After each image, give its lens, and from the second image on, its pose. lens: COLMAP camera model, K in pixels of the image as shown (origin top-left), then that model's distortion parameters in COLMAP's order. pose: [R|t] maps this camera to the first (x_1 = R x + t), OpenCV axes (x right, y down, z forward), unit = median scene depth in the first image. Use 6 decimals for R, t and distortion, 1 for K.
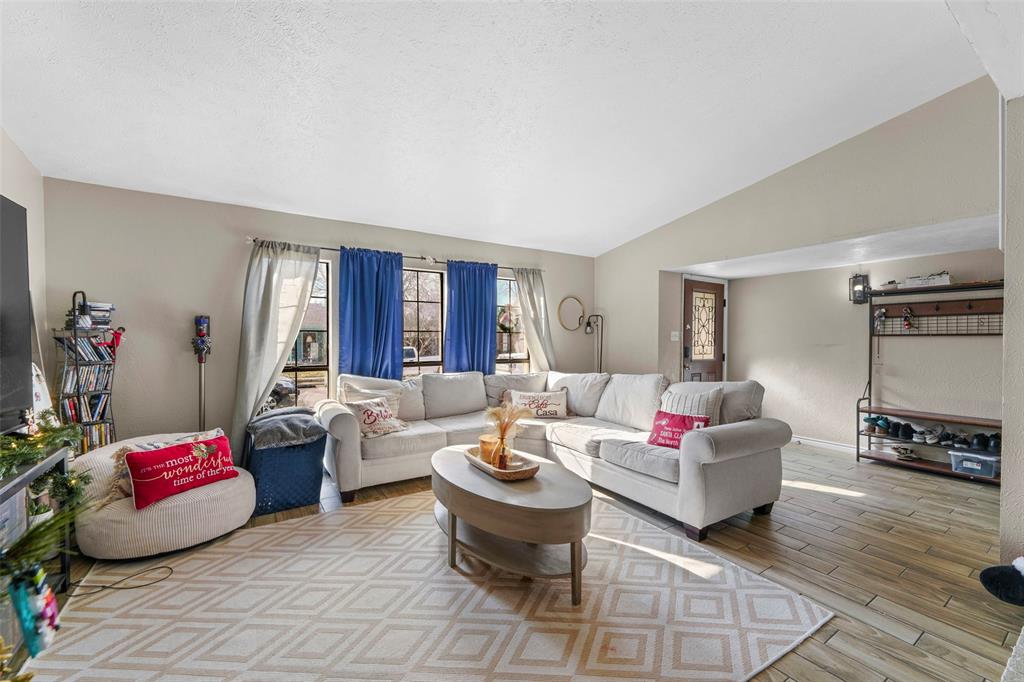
lens RADIAL K [[410.9, 0, 509.7], [0, 410.9, 341.7], [0, 0, 1]] dist [0.011593, -0.000106]
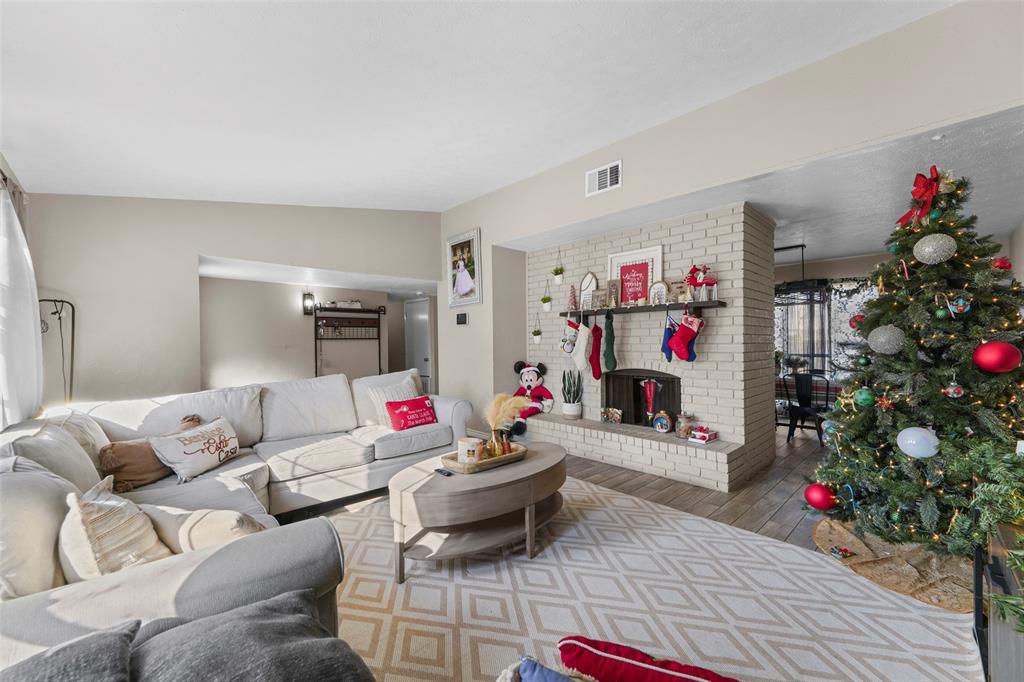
lens RADIAL K [[410.9, 0, 509.7], [0, 410.9, 341.7], [0, 0, 1]] dist [0.011593, -0.000106]
pose [[-0.188320, 0.002284, 0.982105, -0.666952], [0.016467, 0.999864, 0.000833, 0.003833], [-0.981970, 0.016329, -0.188332, 0.719395]]
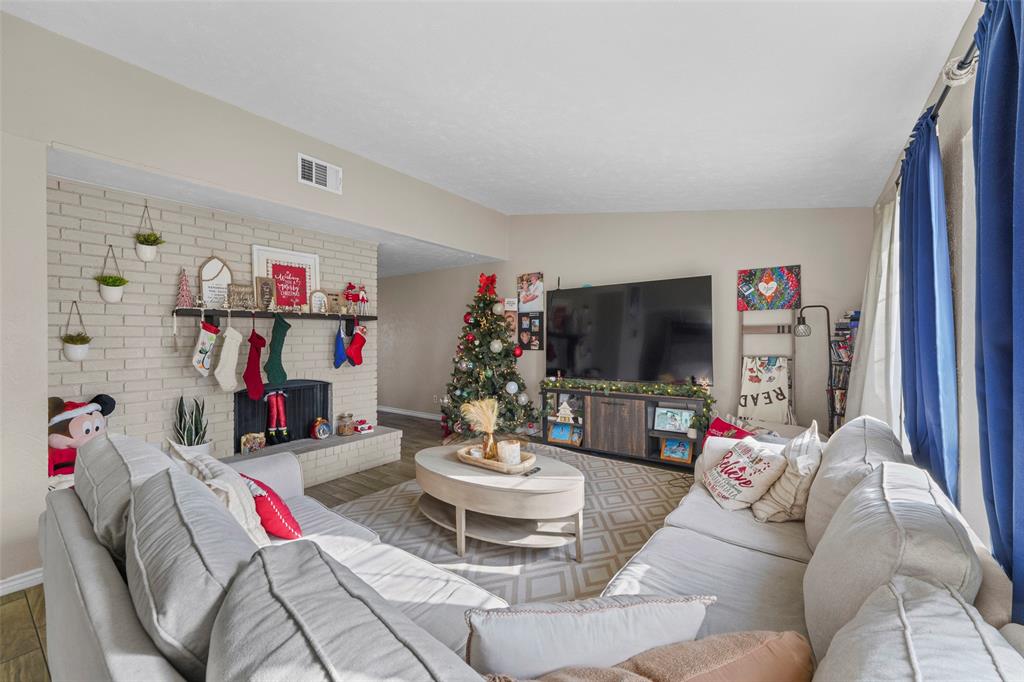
lens RADIAL K [[410.9, 0, 509.7], [0, 410.9, 341.7], [0, 0, 1]] dist [0.011593, -0.000106]
pose [[-0.936869, 0.009826, -0.349542, 0.153334], [0.002832, 0.999786, 0.020516, -0.029097], [0.349669, 0.018231, -0.936696, 1.281626]]
